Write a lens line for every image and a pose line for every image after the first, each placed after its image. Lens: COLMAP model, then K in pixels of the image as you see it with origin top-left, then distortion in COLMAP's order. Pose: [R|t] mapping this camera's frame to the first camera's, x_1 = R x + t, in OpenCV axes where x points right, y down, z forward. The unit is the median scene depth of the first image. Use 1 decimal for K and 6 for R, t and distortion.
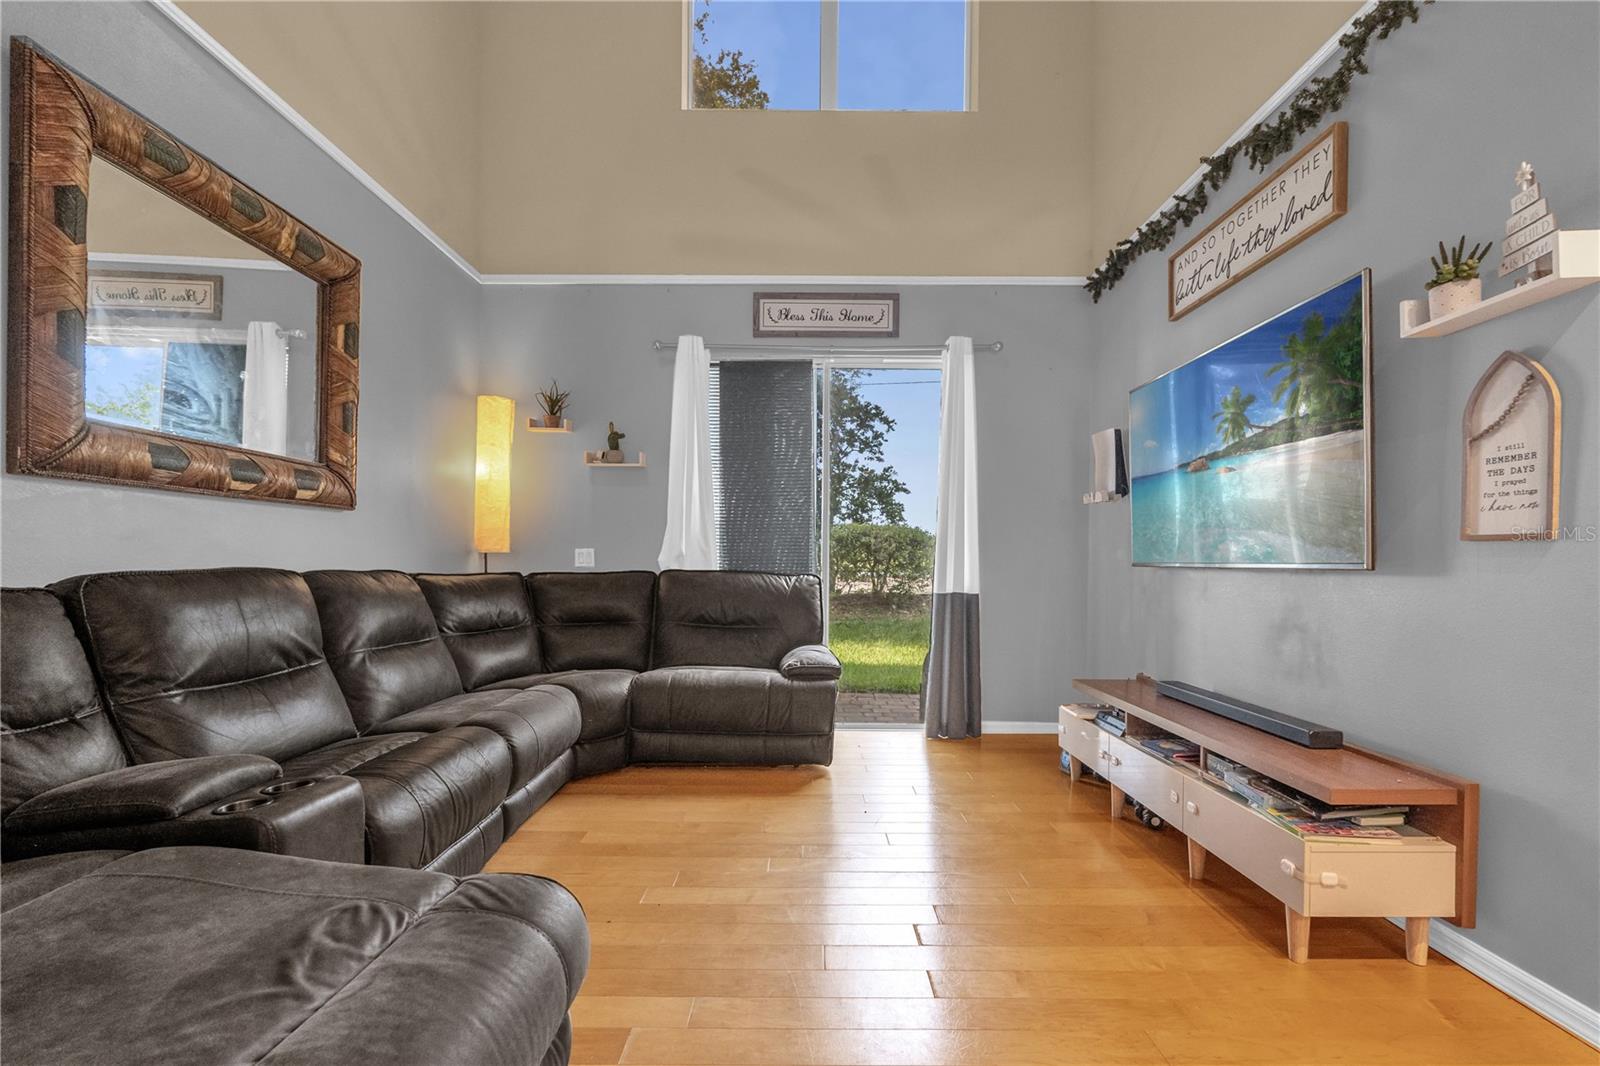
lens RADIAL K [[721.4, 0, 801.4], [0, 721.4, 560.5], [0, 0, 1]] dist [-0.001399, 0.001137]
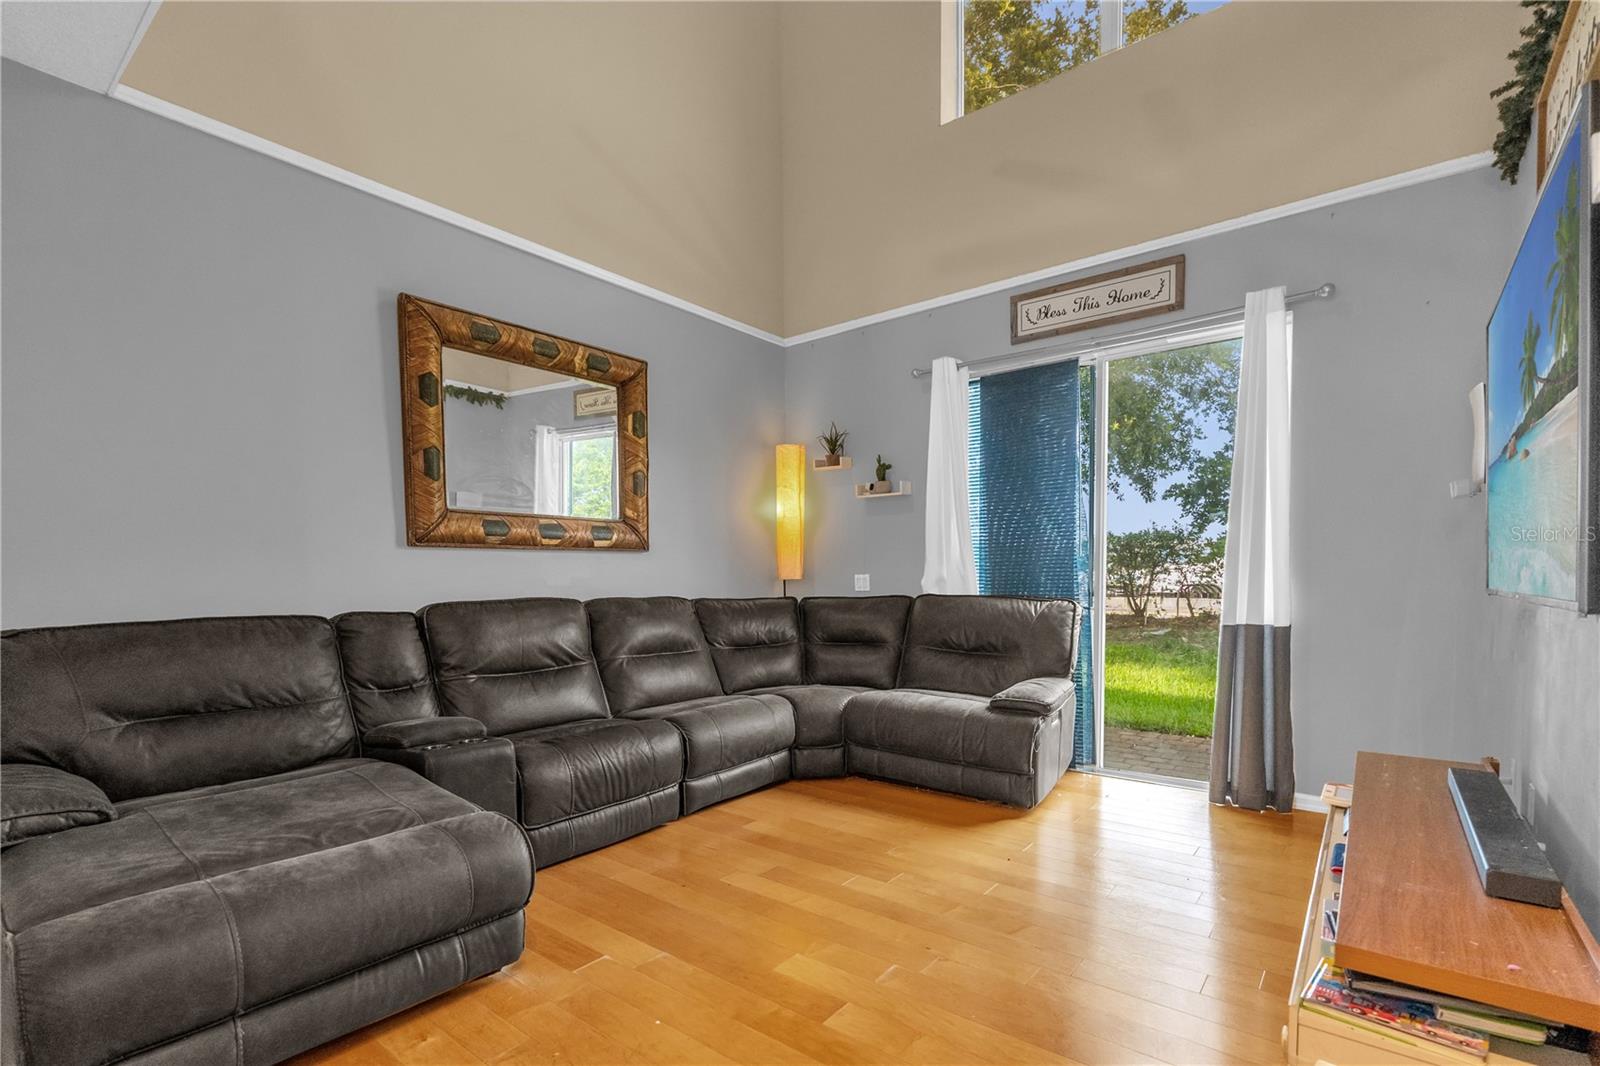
lens RADIAL K [[739.6, 0, 805.6], [0, 739.6, 607.4], [0, 0, 1]] dist [-0.000967, 0.000554]
pose [[0.788132, 0.013671, -0.615354, 0.393402], [0.013637, 0.999120, 0.039662, -0.014897], [0.615355, -0.039651, 0.787252, 0.085191]]
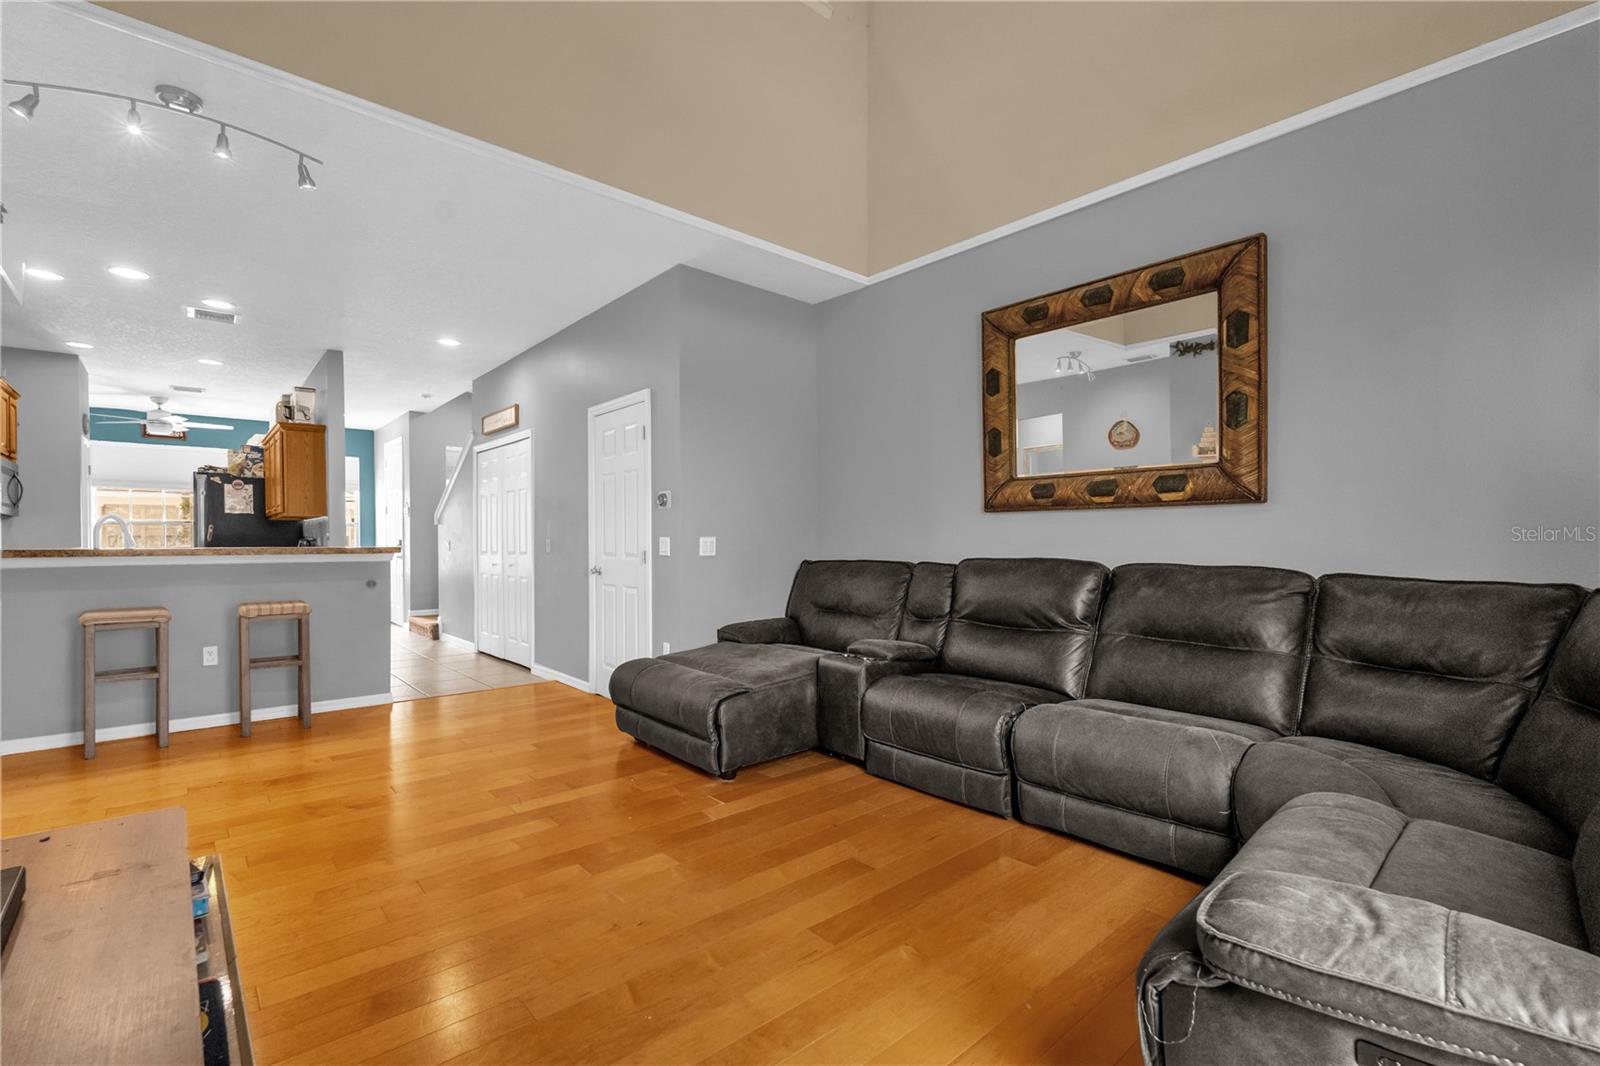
lens RADIAL K [[709.4, 0, 798.8], [0, 709.4, 538.7], [0, 0, 1]] dist [-0.000079, 0.000298]
pose [[-0.748404, -0.005415, -0.663221, 0.382282], [-0.001734, 0.999979, -0.006208, -0.013005], [0.663241, -0.003496, -0.748398, 1.121621]]
